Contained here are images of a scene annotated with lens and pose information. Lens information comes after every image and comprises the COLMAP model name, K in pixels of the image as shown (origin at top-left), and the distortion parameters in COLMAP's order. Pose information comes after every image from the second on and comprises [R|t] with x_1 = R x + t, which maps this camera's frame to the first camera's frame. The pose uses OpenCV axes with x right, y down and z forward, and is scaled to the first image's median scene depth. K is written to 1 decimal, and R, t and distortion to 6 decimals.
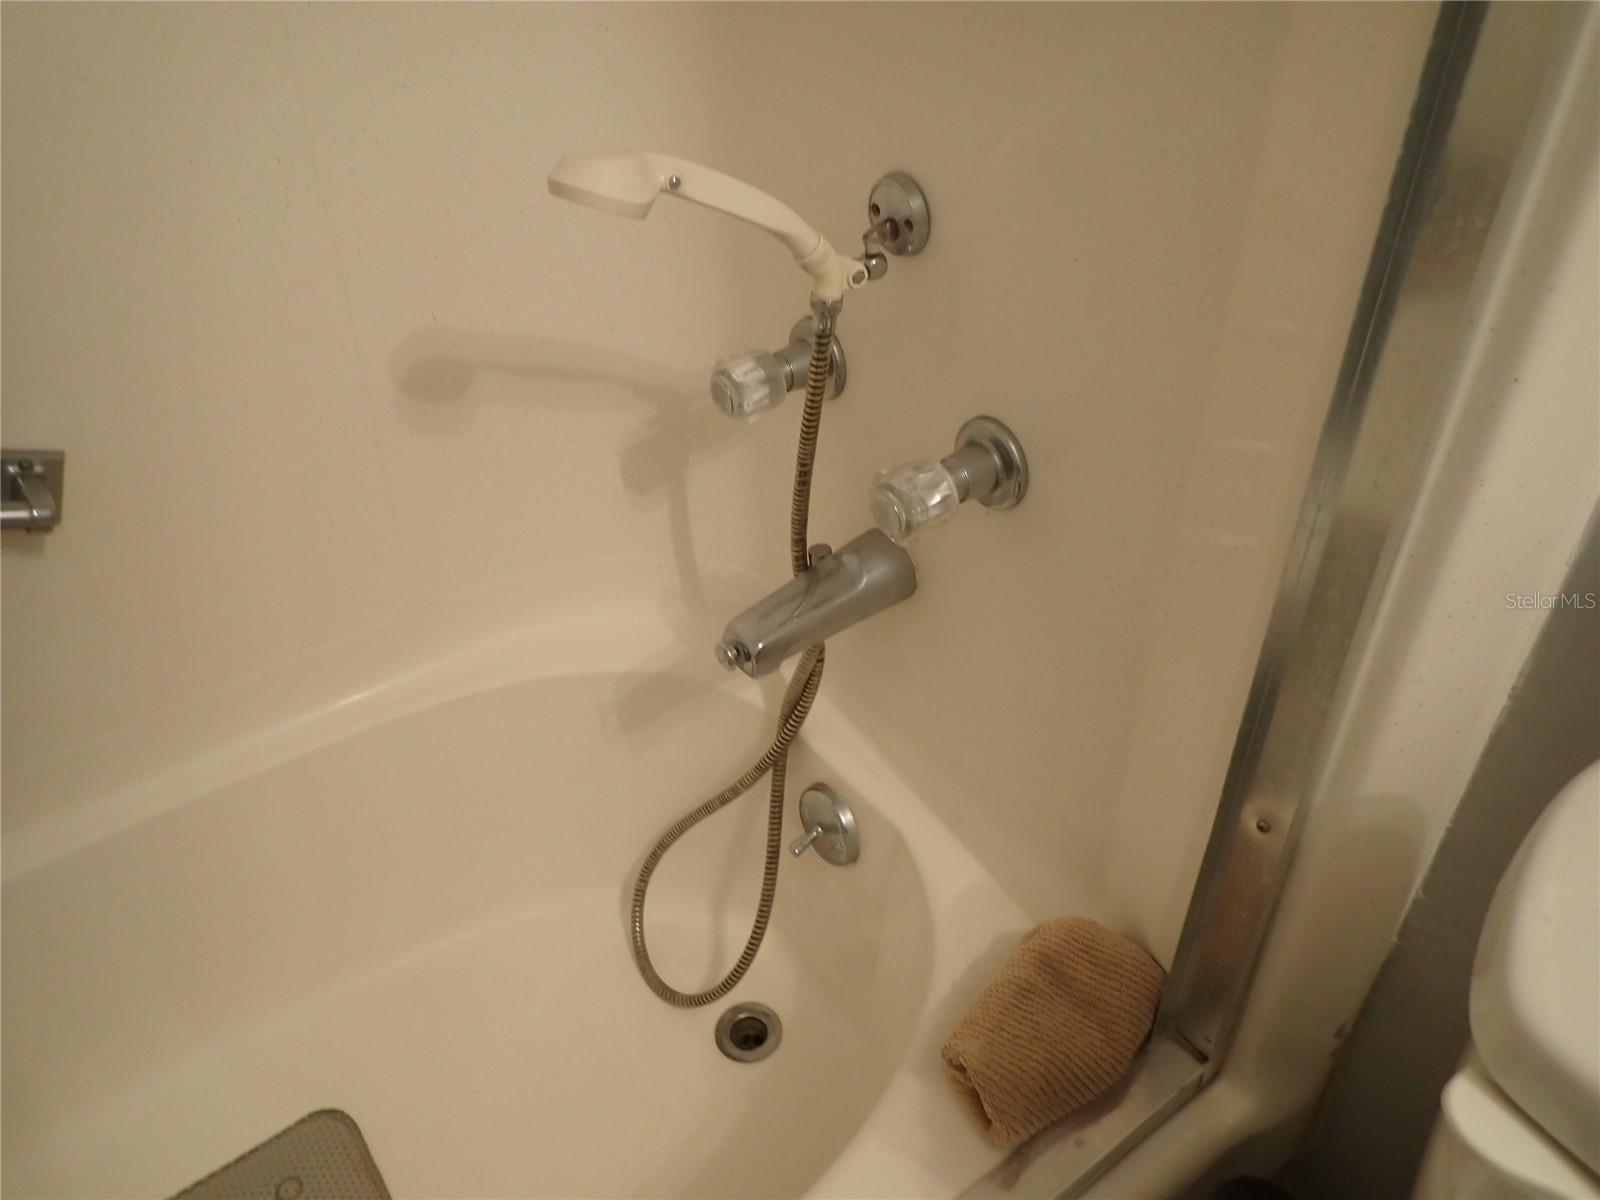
lens RADIAL K [[1203.5, 0, 803.4], [0, 1203.5, 606.3], [0, 0, 1]] dist [0.016564, -0.002562]
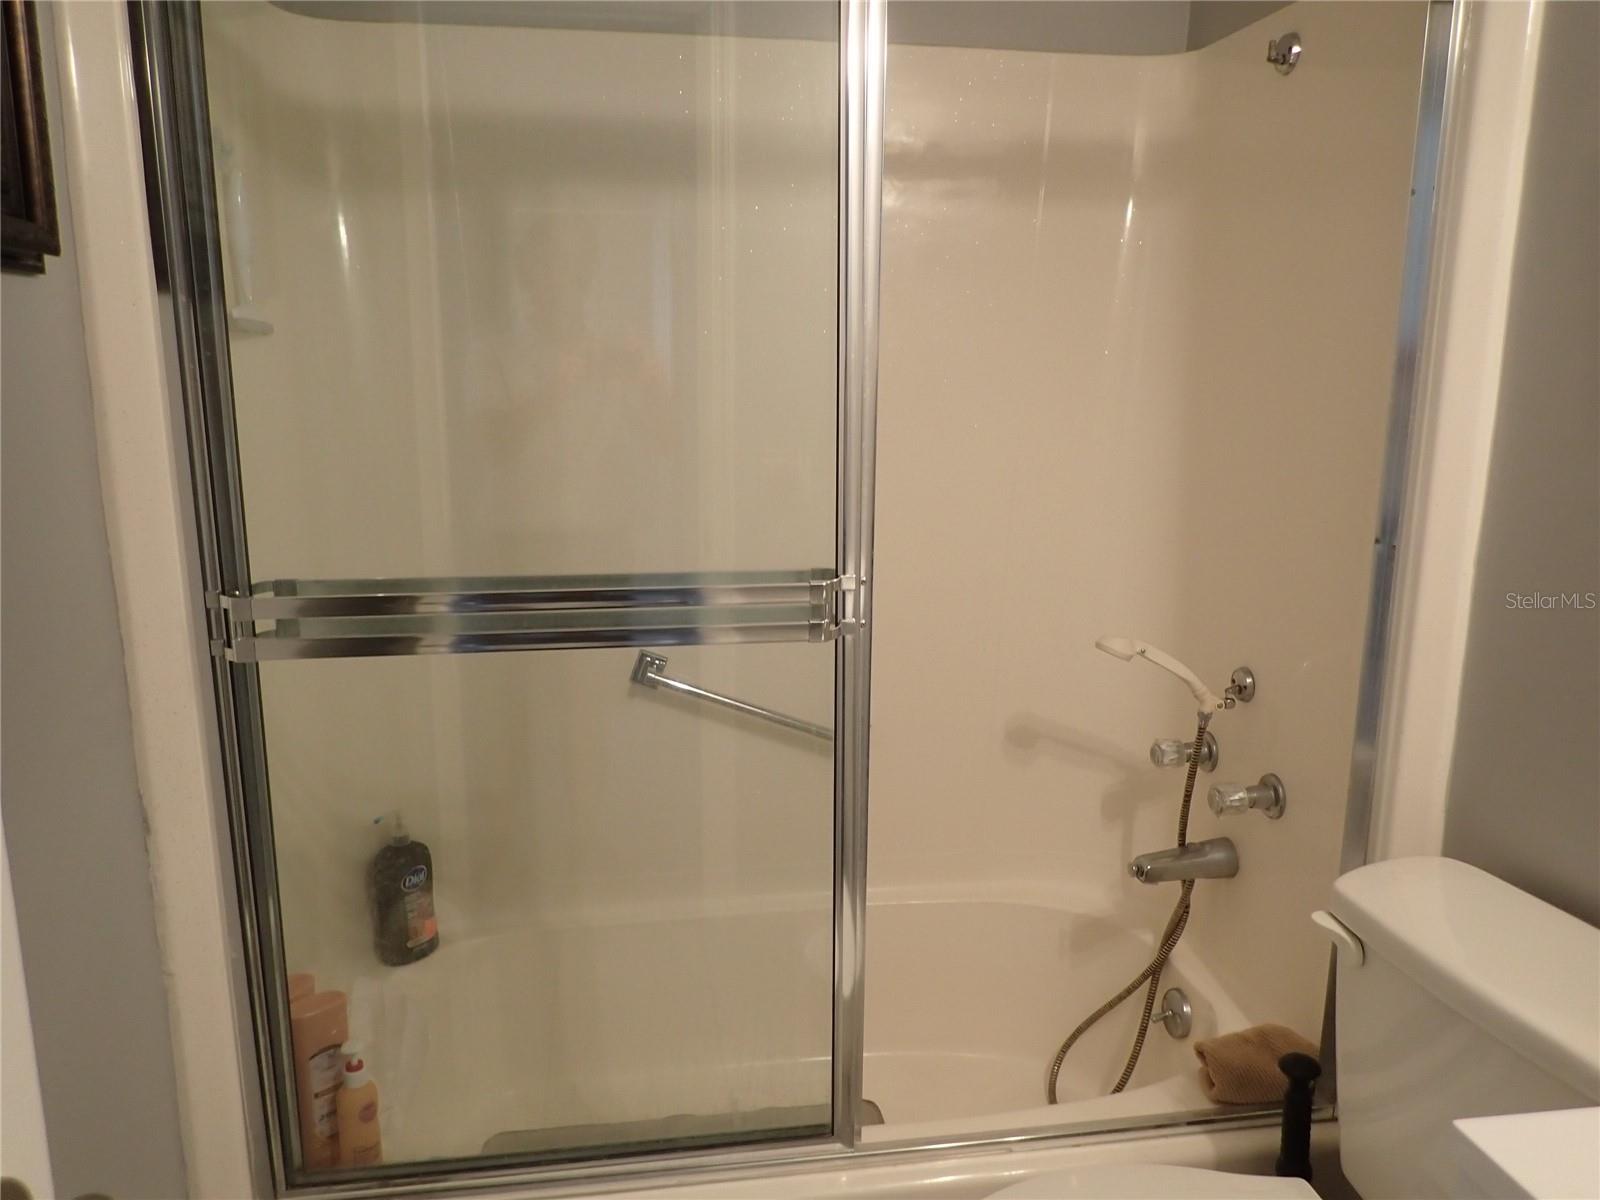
lens RADIAL K [[1191.9, 0, 800.9], [0, 1191.9, 608.3], [0, 0, 1]] dist [0.003327, -0.000613]
pose [[0.891843, 0.128213, -0.433793, 0.292360], [-0.300355, 0.884920, -0.355956, 0.610673], [0.338234, 0.447749, 0.827719, -1.239110]]
